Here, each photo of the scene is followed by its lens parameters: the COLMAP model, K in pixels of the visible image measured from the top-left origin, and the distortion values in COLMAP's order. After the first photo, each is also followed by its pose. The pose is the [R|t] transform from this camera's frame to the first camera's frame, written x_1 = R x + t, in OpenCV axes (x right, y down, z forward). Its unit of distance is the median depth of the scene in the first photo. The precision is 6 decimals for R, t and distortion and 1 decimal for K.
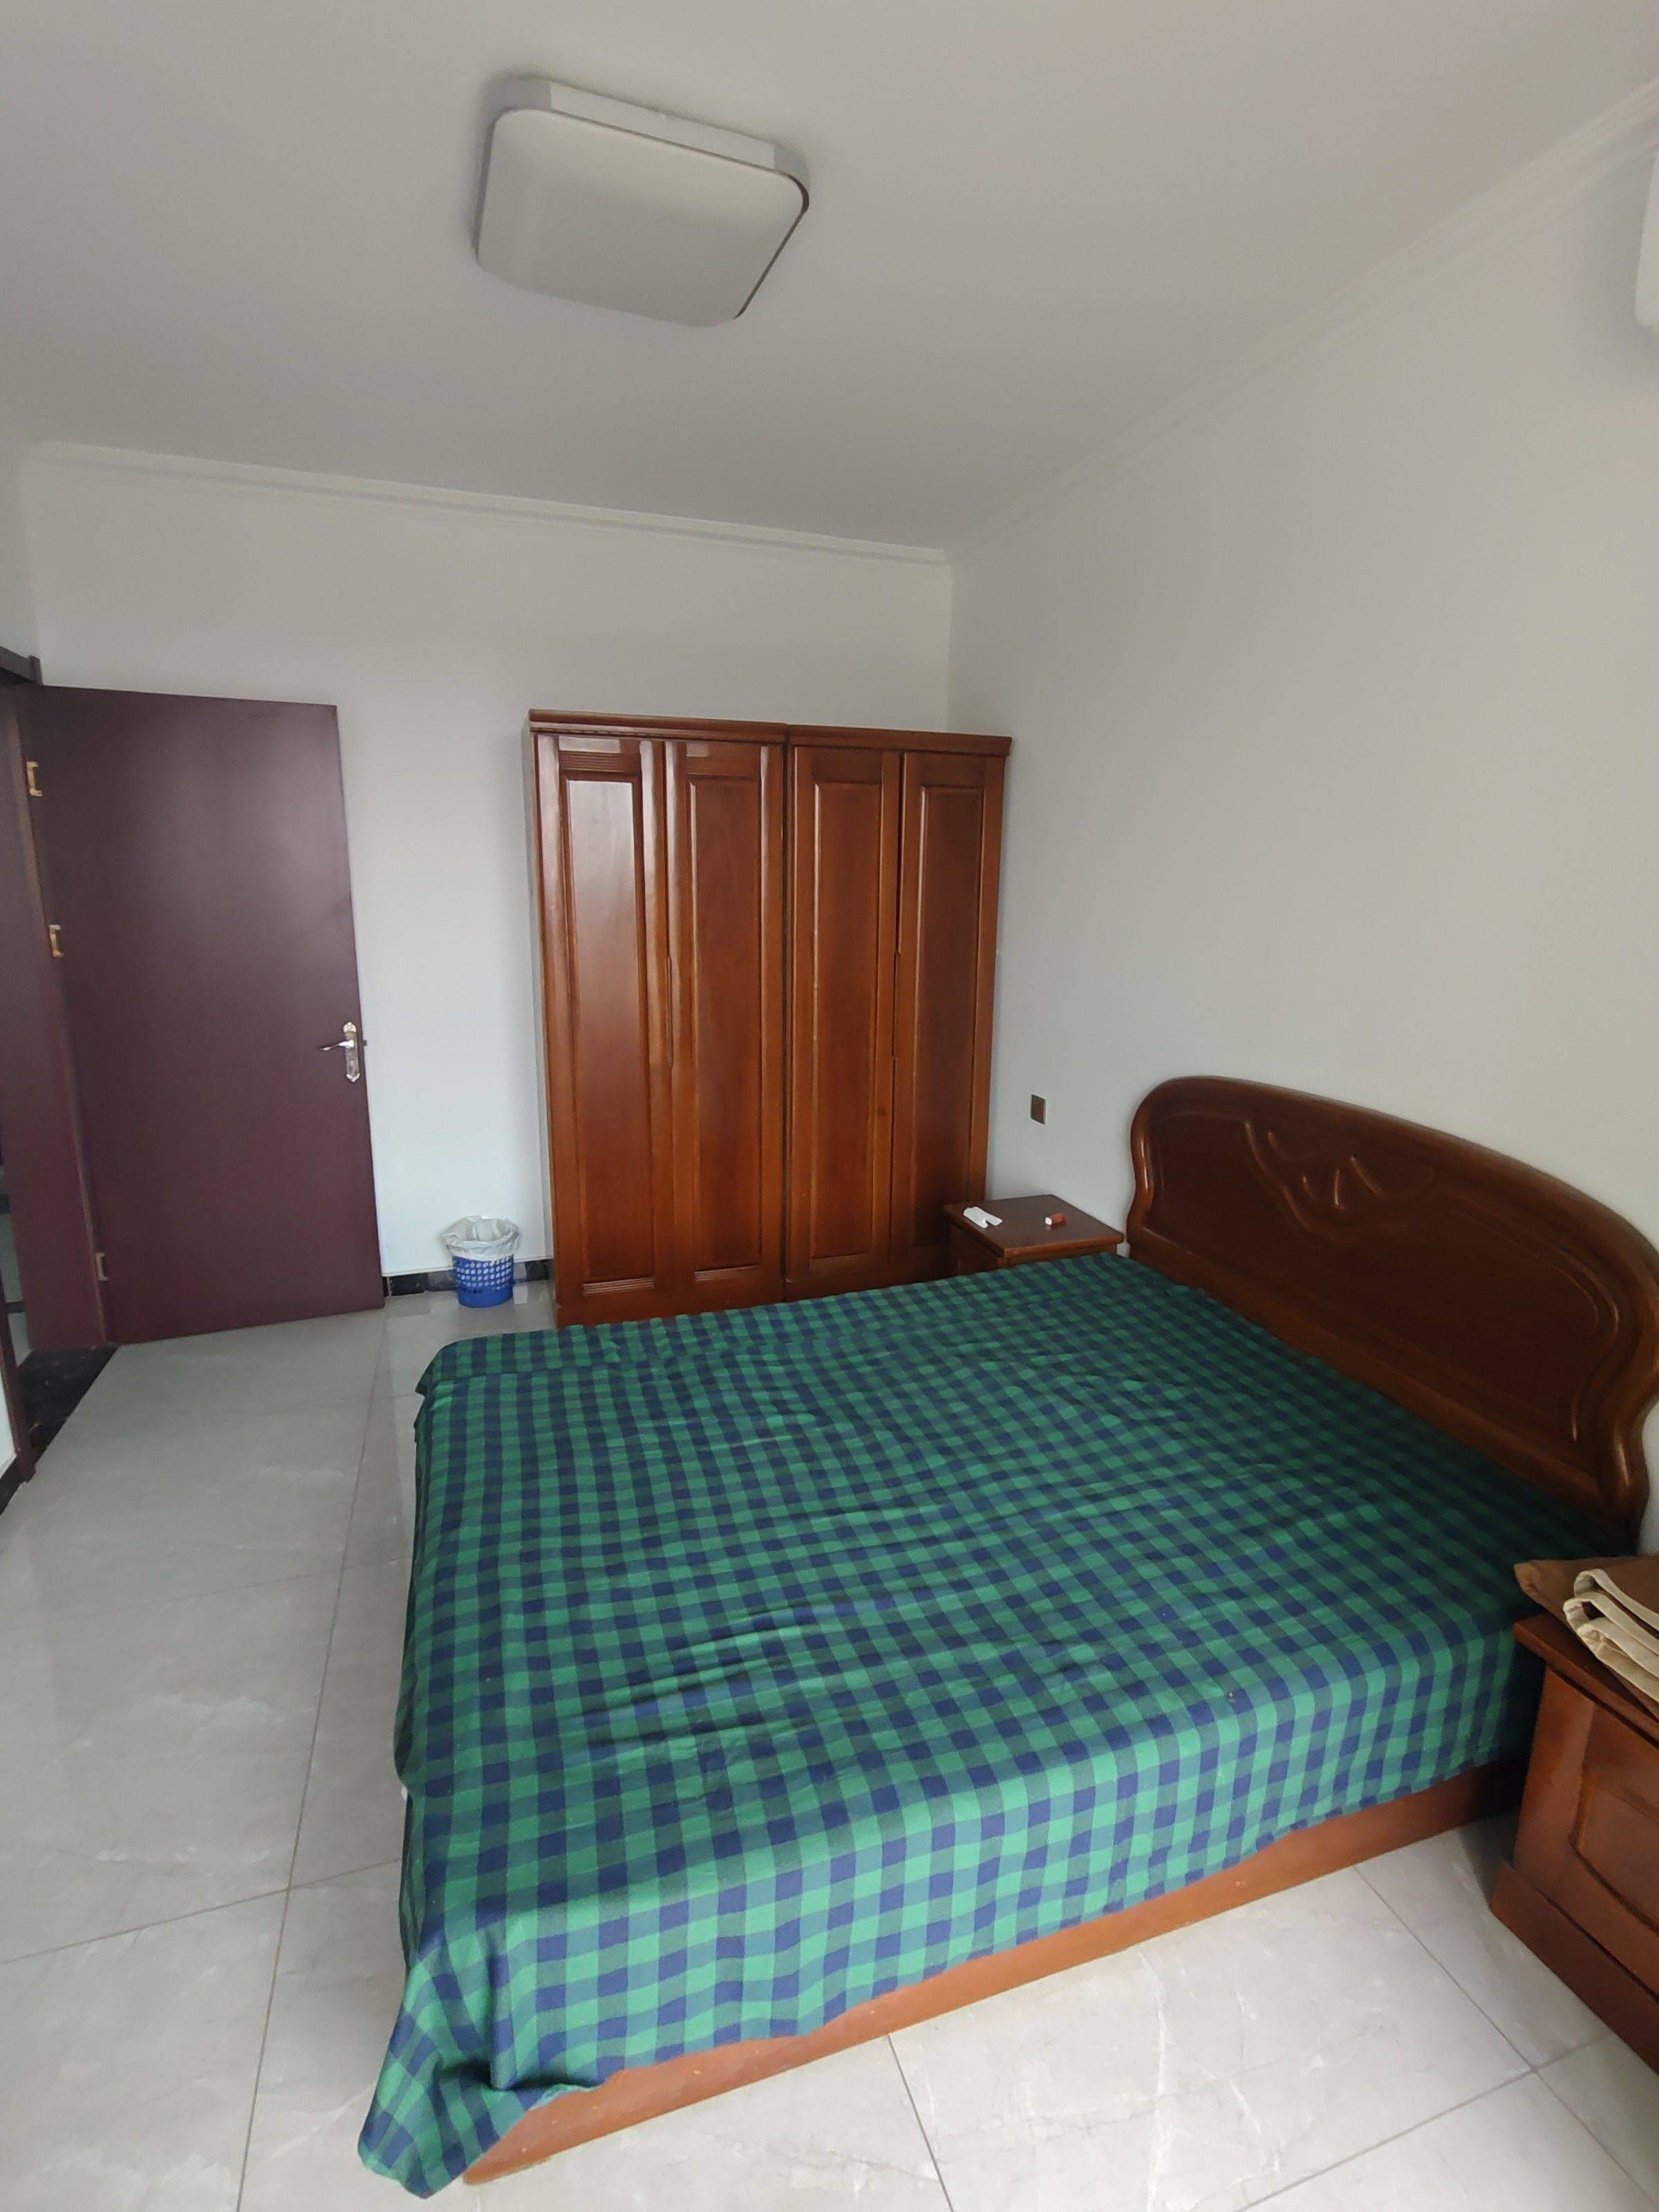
lens RADIAL K [[1061.8, 0, 835.0], [0, 1061.8, 1109.4], [0, 0, 1]] dist [0.000740, -0.000735]
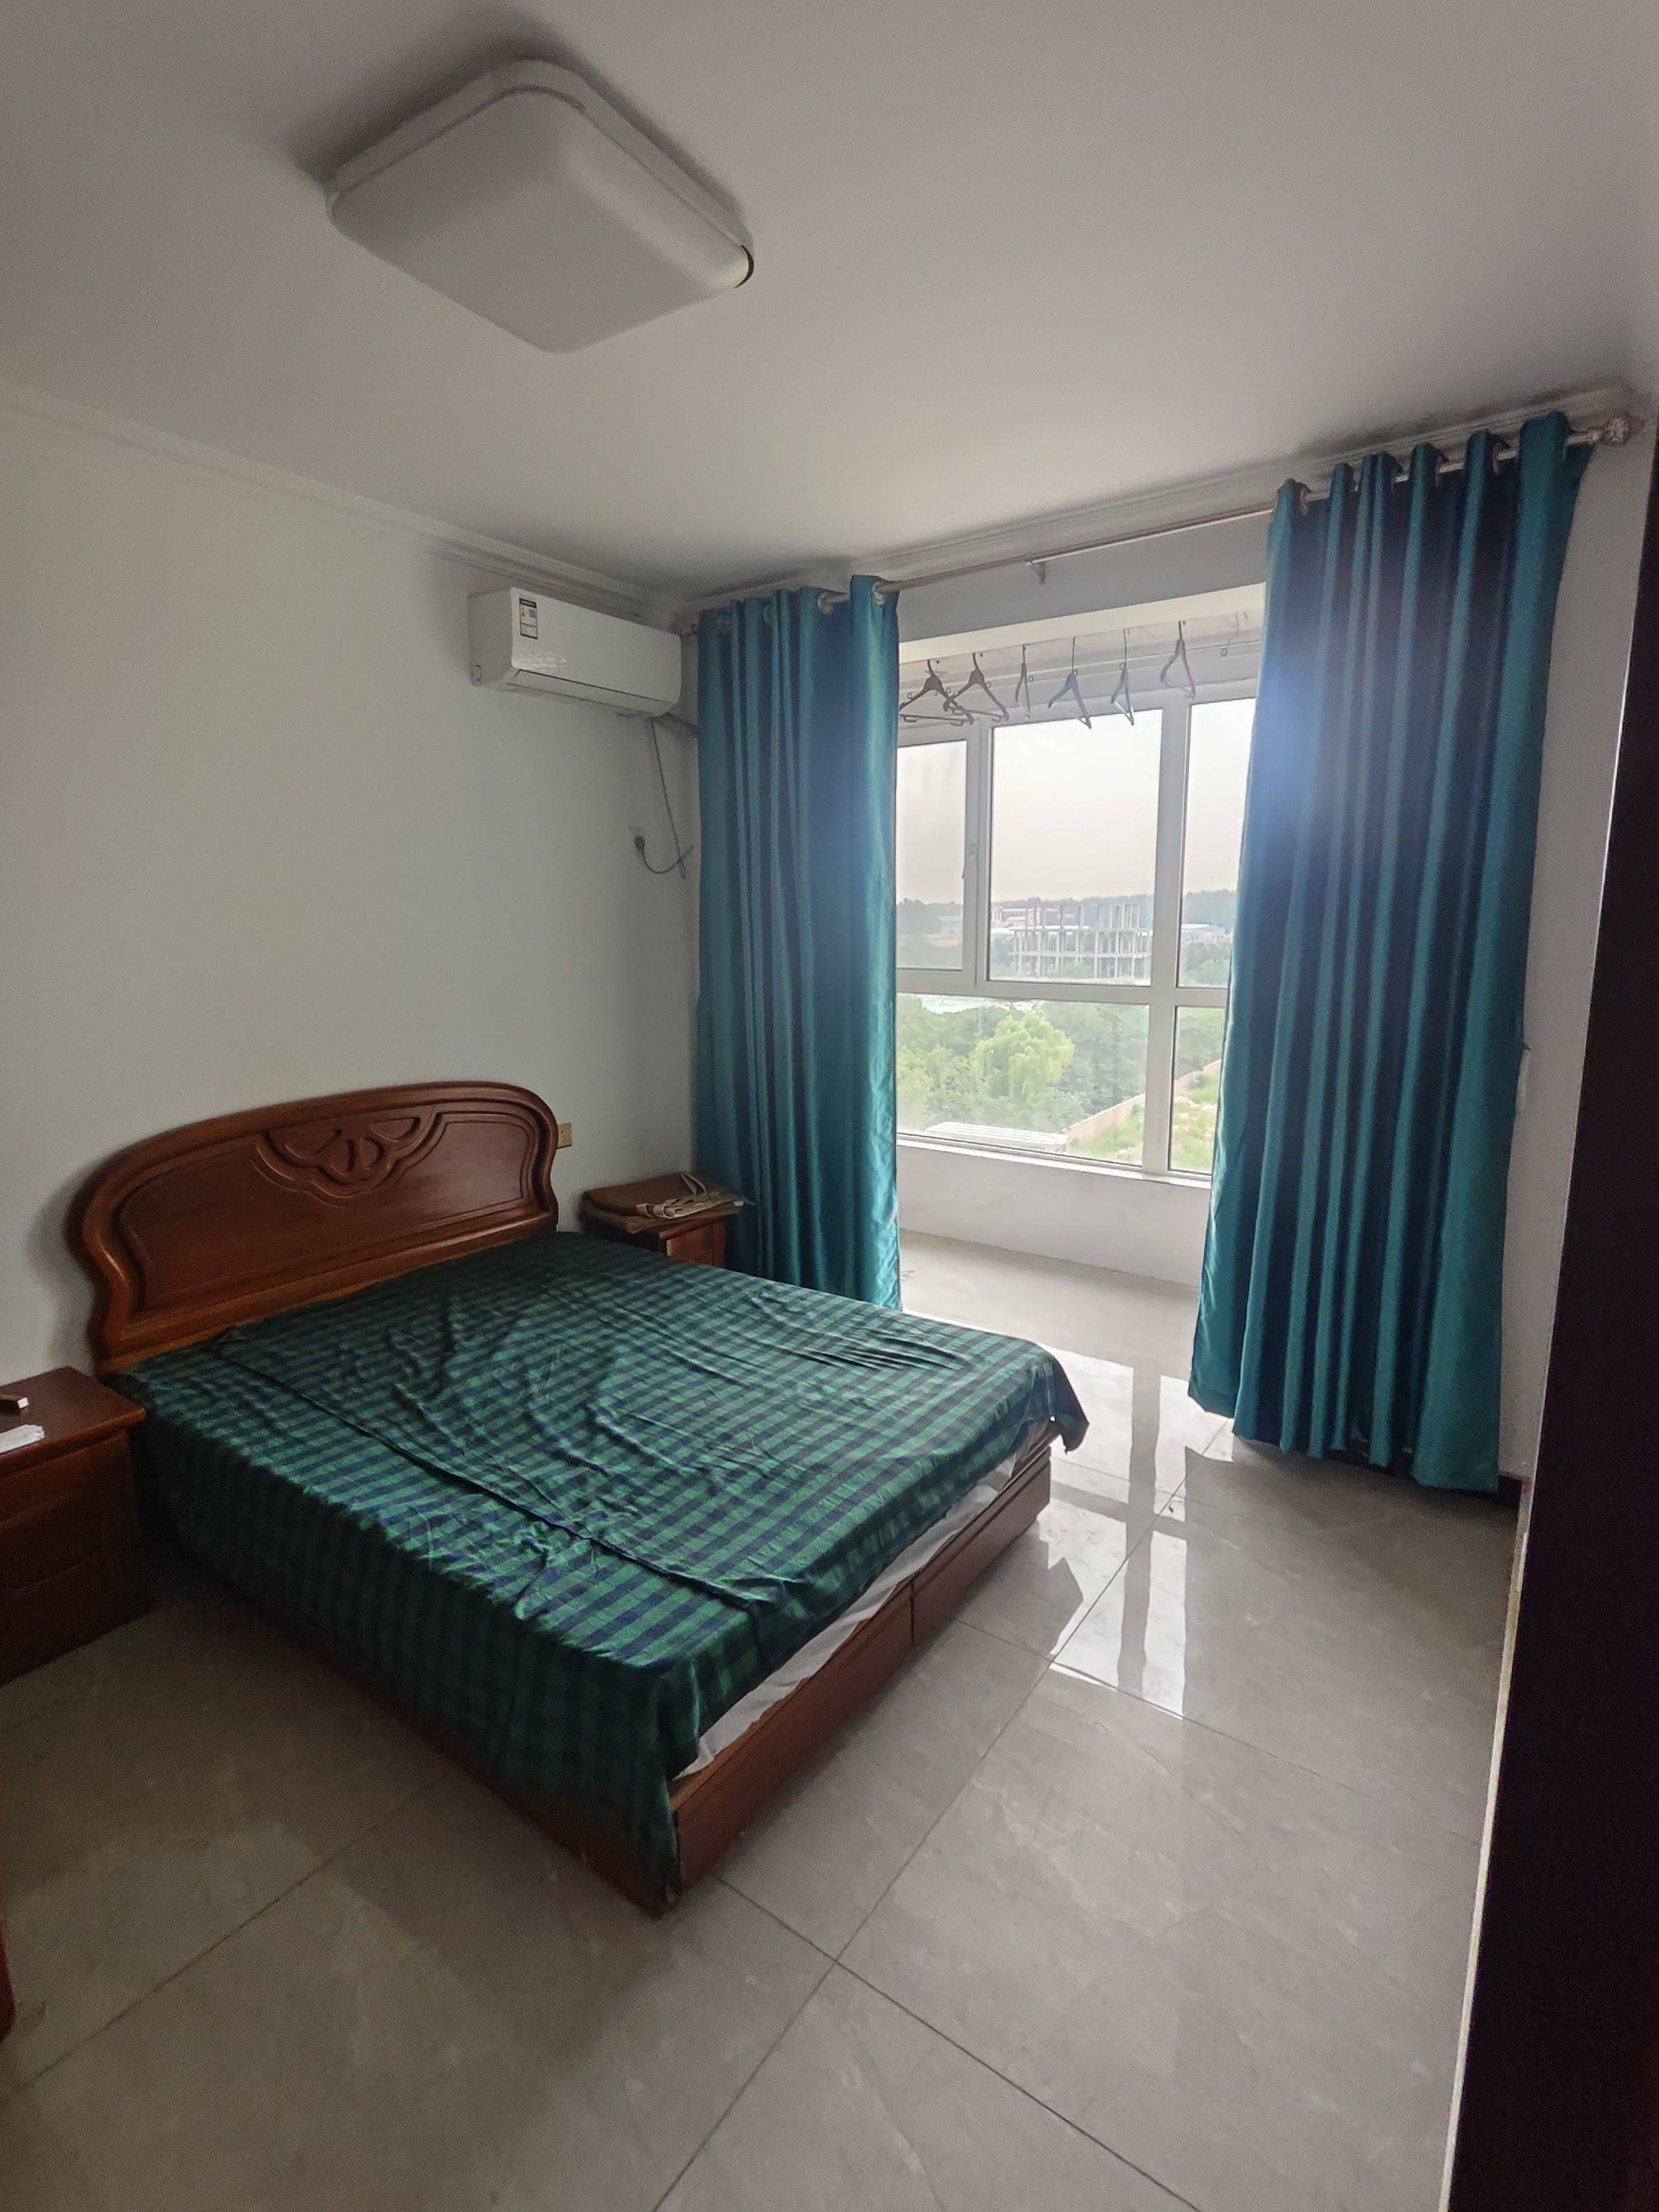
lens RADIAL K [[1061.8, 0, 833.5], [0, 1061.8, 1105.9], [0, 0, 1]] dist [0.000740, -0.000735]
pose [[-0.588516, -0.158136, 0.792869, -1.115369], [0.175001, 0.932519, 0.315885, -0.362330], [-0.789318, 0.324656, -0.521129, 1.432985]]
